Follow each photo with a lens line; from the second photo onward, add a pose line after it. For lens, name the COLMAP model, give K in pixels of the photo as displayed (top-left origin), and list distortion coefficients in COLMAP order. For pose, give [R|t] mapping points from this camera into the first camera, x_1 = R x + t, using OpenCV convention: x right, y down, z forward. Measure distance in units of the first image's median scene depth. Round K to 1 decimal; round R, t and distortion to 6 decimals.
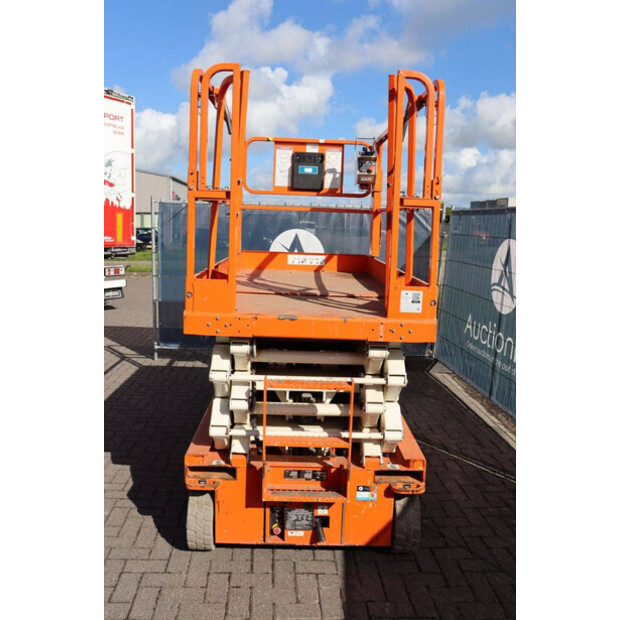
lens RADIAL K [[562.4, 0, 310.0], [0, 562.4, 310.0], [0, 0, 1]] dist [-0.090609, -0.000624]
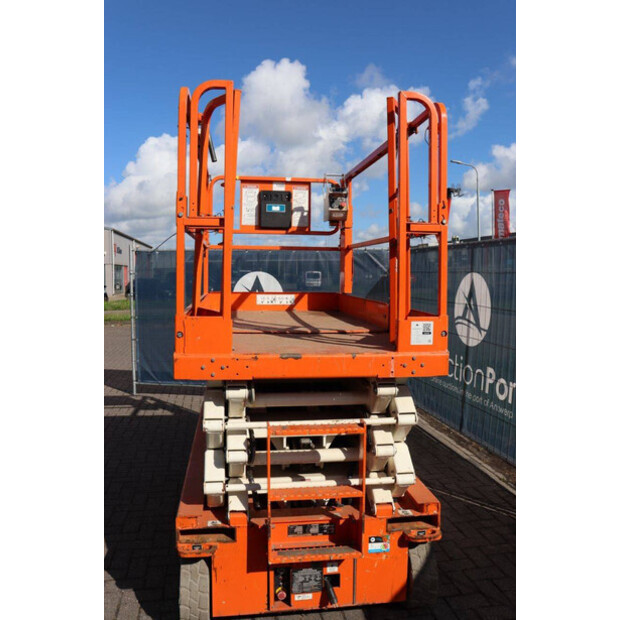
lens RADIAL K [[533.4, 0, 310.0], [0, 533.4, 310.0], [0, 0, 1]] dist [-0.140997, 0.141487]
pose [[0.992256, -0.032684, 0.119836, -0.100474], [0.042289, 0.996016, -0.078505, 0.007667], [-0.116793, 0.082965, 0.989685, 0.132804]]
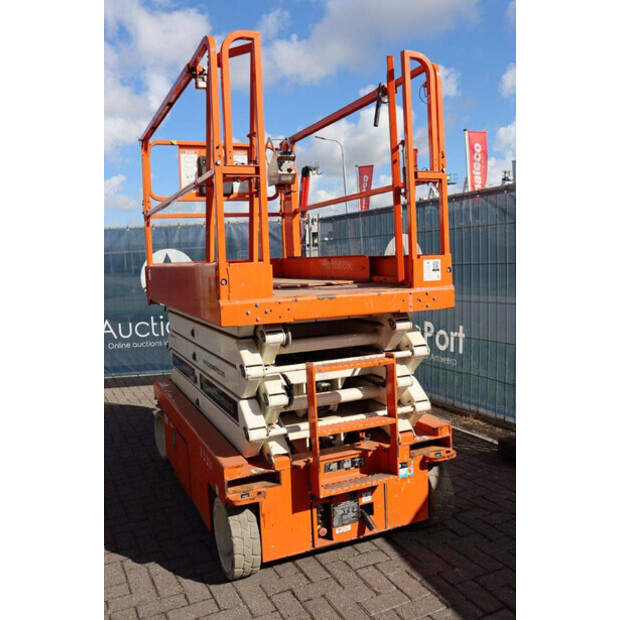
lens RADIAL K [[569.6, 0, 310.0], [0, 569.6, 310.0], [0, 0, 1]] dist [-0.094118, 0.009136]
pose [[0.923139, -0.108097, 0.368958, -0.390322], [0.131539, 0.990547, -0.038905, 0.063958], [-0.361264, 0.084447, 0.928632, 0.103145]]
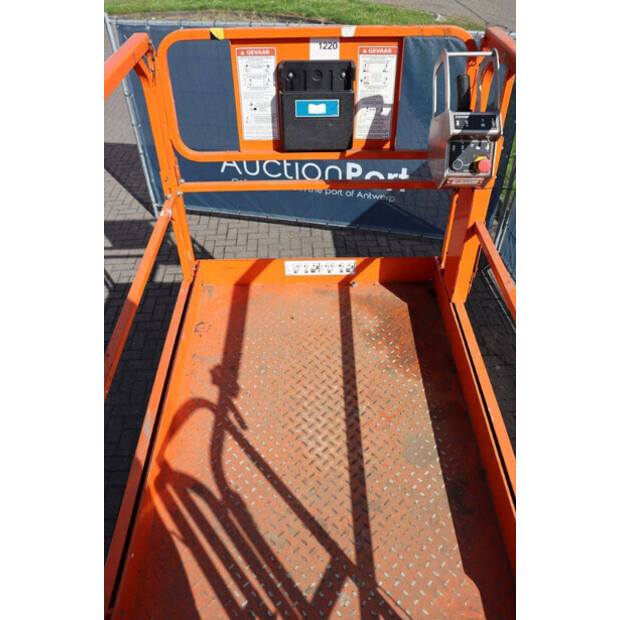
lens RADIAL K [[506.8, 0, 310.0], [0, 506.8, 310.0], [0, 0, 1]] dist [-0.156442, 0.125815]
pose [[0.998643, -0.029684, -0.042802, 0.005134], [0.048297, 0.835440, 0.547456, -0.537720], [0.019507, -0.548780, 0.835739, 0.988513]]
